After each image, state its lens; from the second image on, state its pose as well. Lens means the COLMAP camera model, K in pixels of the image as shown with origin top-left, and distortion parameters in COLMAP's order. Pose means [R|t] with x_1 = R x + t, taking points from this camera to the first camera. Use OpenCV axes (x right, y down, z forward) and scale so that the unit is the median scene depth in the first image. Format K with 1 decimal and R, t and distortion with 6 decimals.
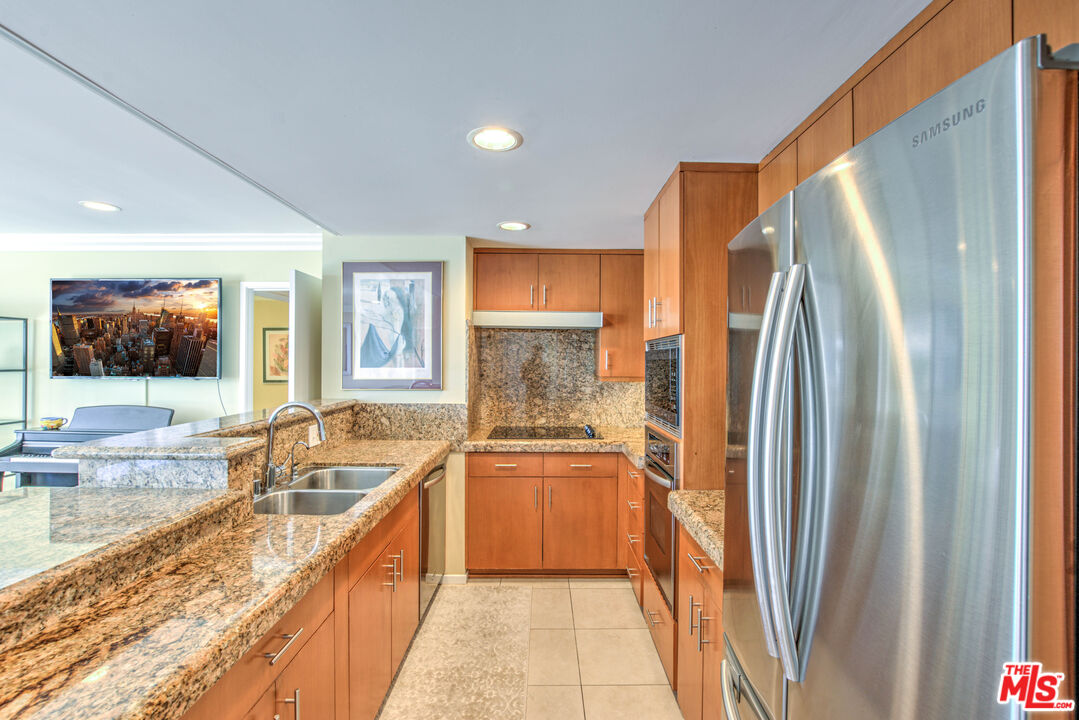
lens RADIAL K [[481.4, 0, 537.0], [0, 481.4, 355.8], [0, 0, 1]] dist [-0.015324, 0.000020]
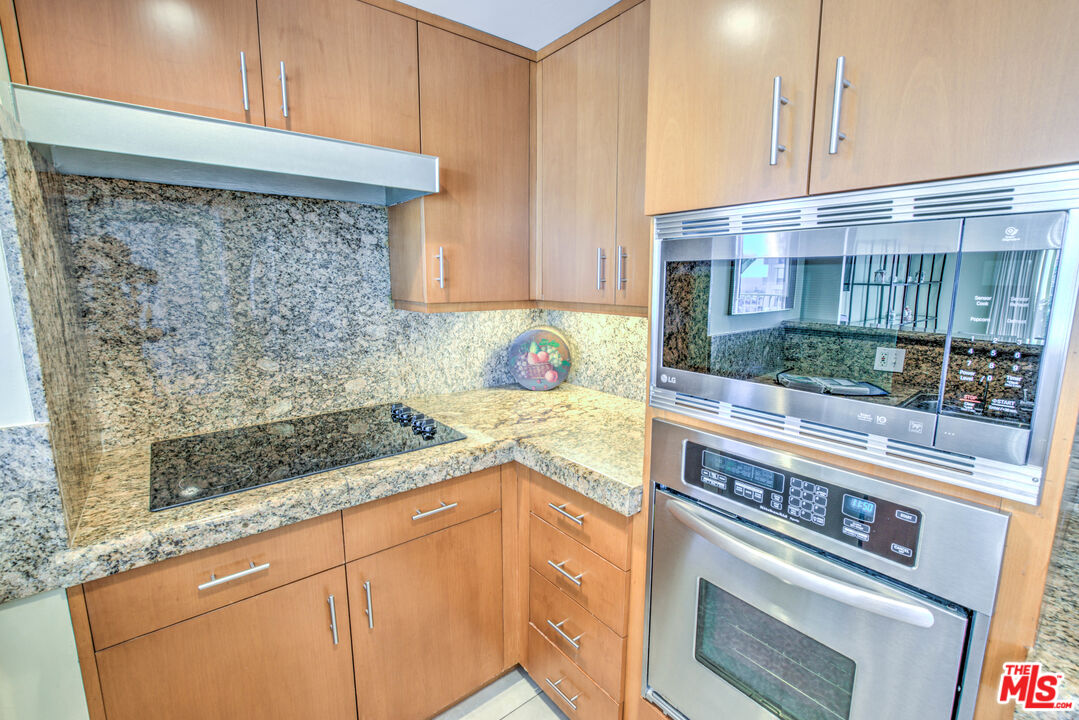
lens RADIAL K [[481.4, 0, 544.9], [0, 481.4, 357.3], [0, 0, 1]] dist [-0.015324, 0.000020]
pose [[0.774563, -0.107501, 0.623294, -0.079559], [-0.002632, 0.984894, 0.173138, 0.013084], [-0.632491, -0.135747, 0.762579, 0.558959]]
